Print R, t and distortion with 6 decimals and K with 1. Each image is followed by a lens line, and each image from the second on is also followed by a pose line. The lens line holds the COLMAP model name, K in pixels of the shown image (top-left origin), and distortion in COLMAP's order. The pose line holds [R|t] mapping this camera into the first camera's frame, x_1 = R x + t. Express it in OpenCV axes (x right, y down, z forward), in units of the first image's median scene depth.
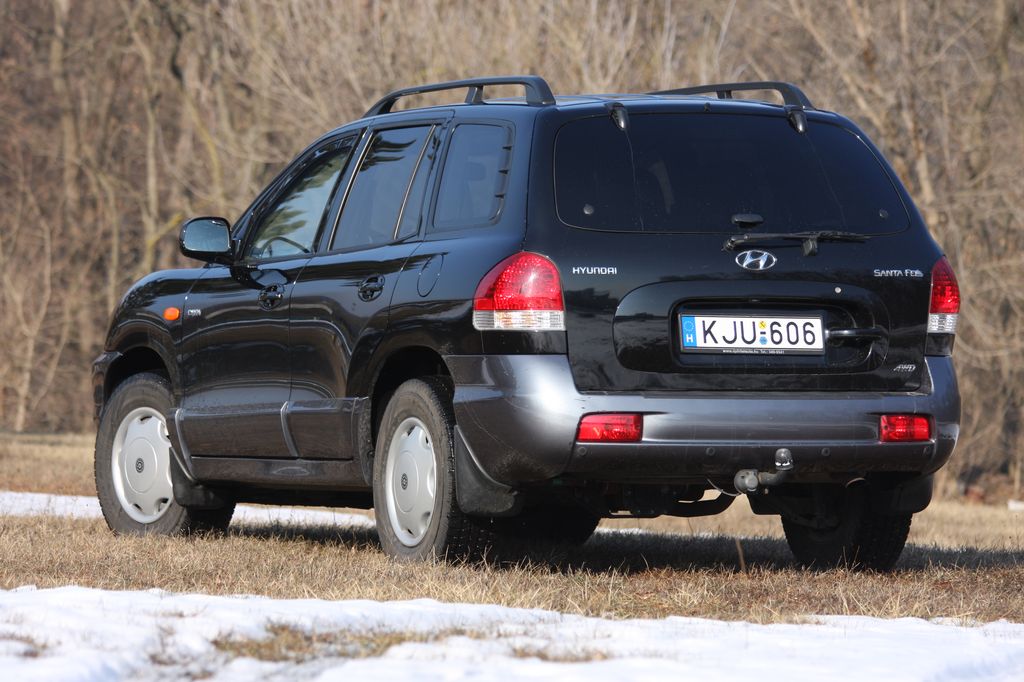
lens RADIAL K [[6032.9, 0, 509.5], [0, 6032.9, 341.3], [0, 0, 1]] dist [0.707271, 0.000000]
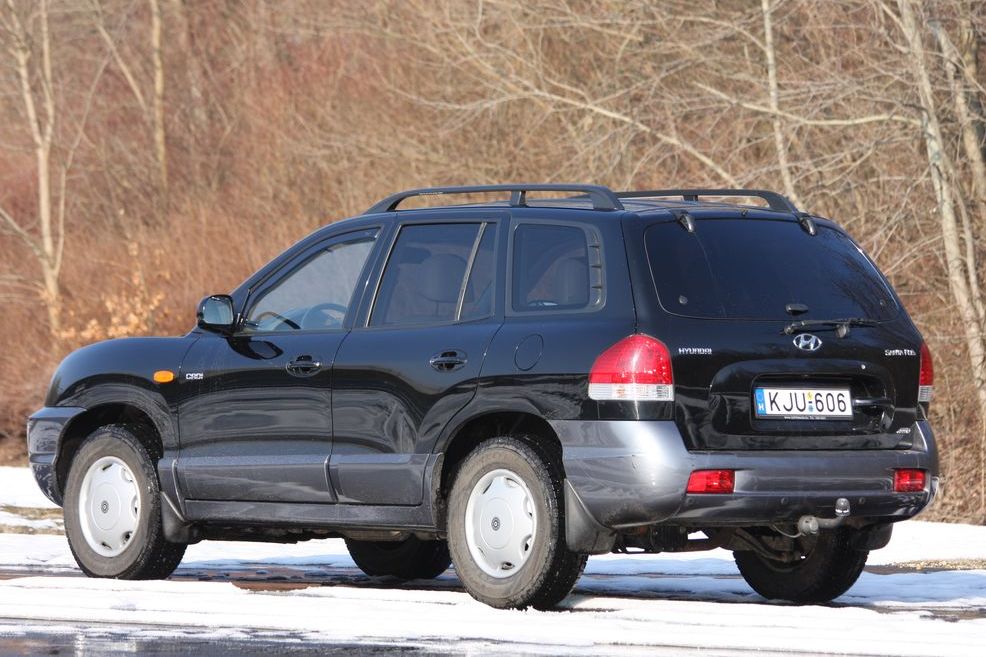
lens RADIAL K [[5809.0, 0, 496.2], [0, 5809.0, 330.9], [0, 0, 1]] dist [0.707271, 0.000000]
pose [[0.960116, 0.005874, 0.279540, -0.343935], [-0.005408, 0.999982, -0.002438, -0.012479], [-0.279550, 0.000829, 0.960131, -0.101389]]
